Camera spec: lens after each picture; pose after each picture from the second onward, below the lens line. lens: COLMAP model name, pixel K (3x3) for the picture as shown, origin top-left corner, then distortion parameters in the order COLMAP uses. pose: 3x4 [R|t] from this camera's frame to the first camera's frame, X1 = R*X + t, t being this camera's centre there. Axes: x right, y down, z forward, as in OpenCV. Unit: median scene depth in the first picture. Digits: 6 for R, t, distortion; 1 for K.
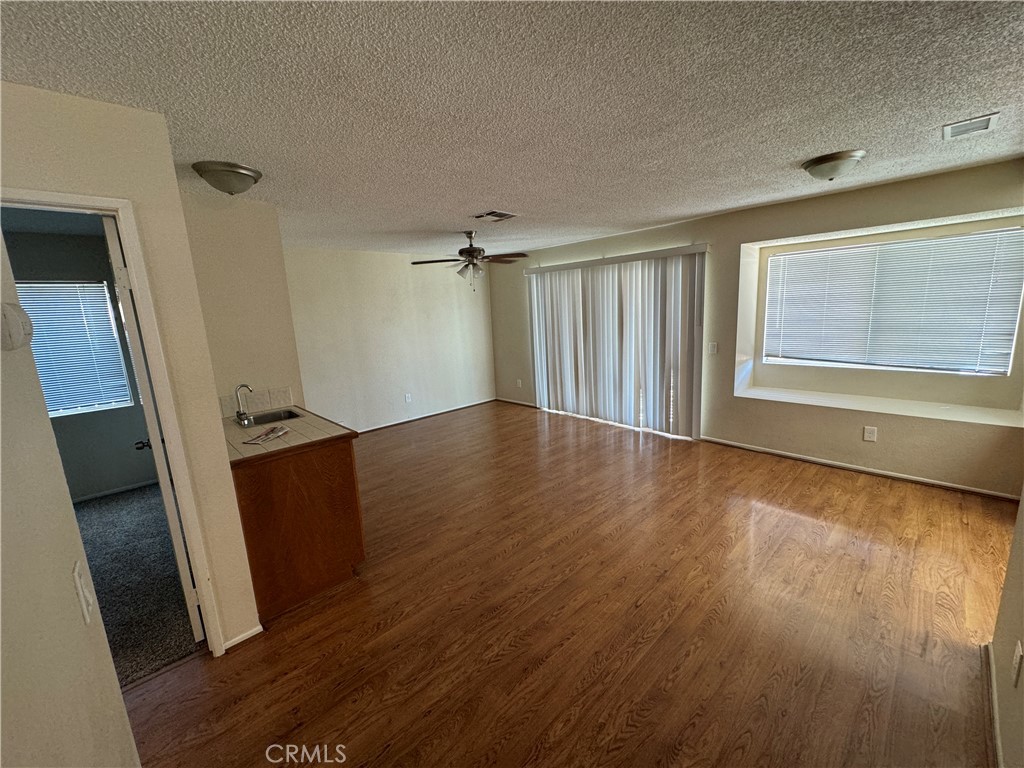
lens RADIAL K [[408.4, 0, 511.0], [0, 408.4, 380.7], [0, 0, 1]] dist [-0.000543, 0.000070]
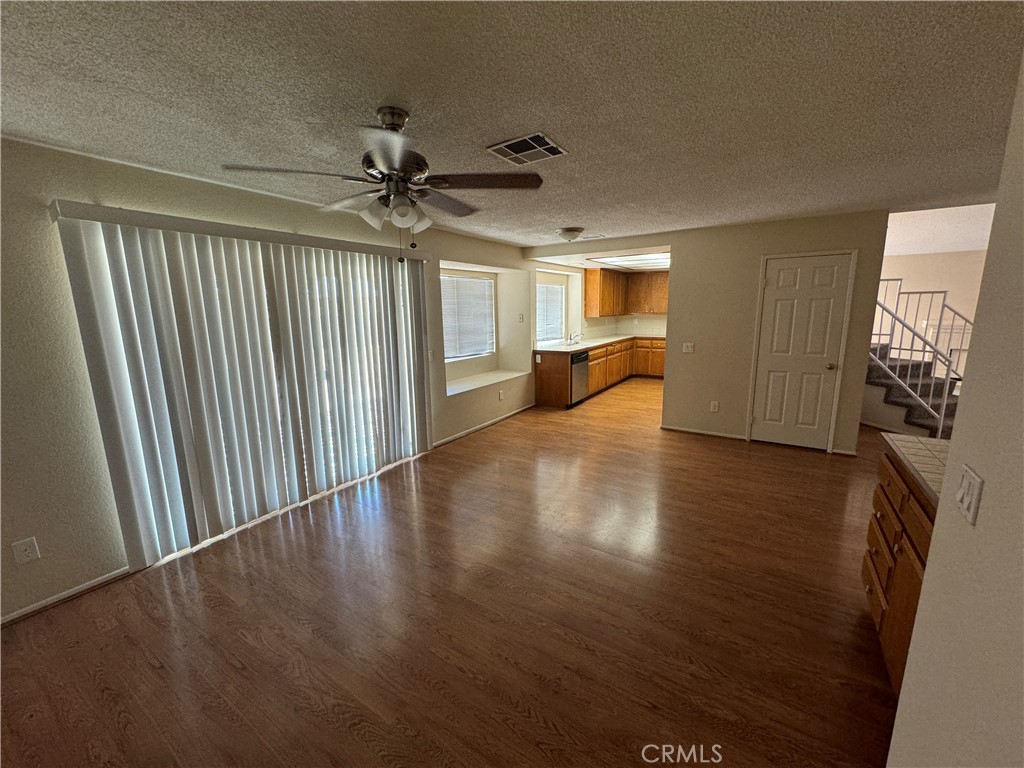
lens RADIAL K [[407.9, 0, 514.3], [0, 407.9, 382.7], [0, 0, 1]] dist [0.000147, 0.000099]
pose [[-0.246688, -0.125819, 0.960893, -0.688507], [0.194097, 0.965030, 0.176190, -0.194455], [-0.949459, 0.229970, -0.213640, 1.301918]]
